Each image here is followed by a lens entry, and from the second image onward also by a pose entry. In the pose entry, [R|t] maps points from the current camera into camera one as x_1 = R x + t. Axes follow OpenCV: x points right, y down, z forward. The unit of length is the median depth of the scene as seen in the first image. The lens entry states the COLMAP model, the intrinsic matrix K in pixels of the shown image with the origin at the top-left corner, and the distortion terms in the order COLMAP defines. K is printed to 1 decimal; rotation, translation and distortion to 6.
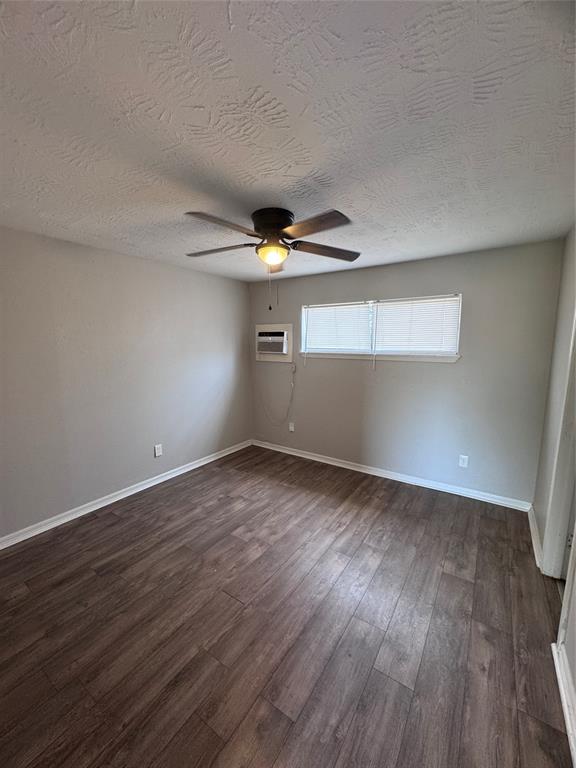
lens RADIAL K [[306.5, 0, 289.5], [0, 306.5, 384.0], [0, 0, 1]] dist [-0.000765, -0.000147]
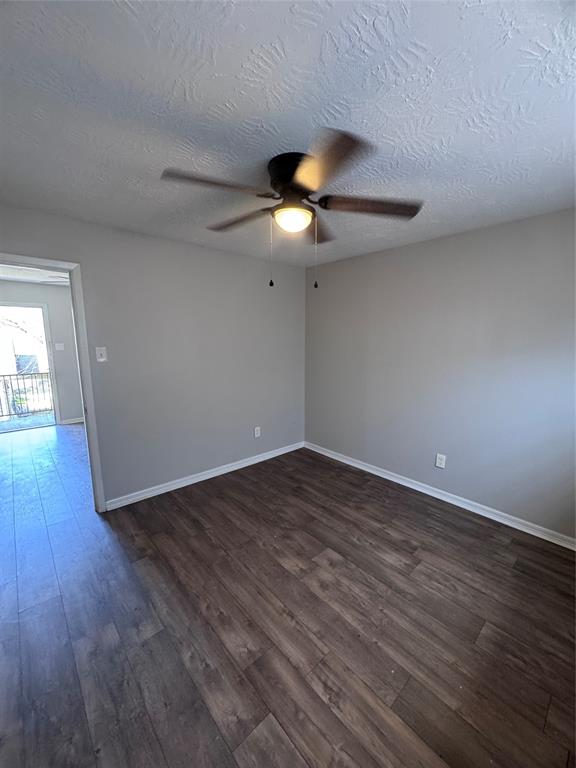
lens RADIAL K [[306.5, 0, 289.5], [0, 306.5, 384.0], [0, 0, 1]] dist [-0.000765, -0.000147]
pose [[-0.238013, 0.151971, -0.959299, 0.589444], [-0.138244, 0.972326, 0.188335, -0.121949], [0.961373, 0.177444, -0.210418, 0.945292]]
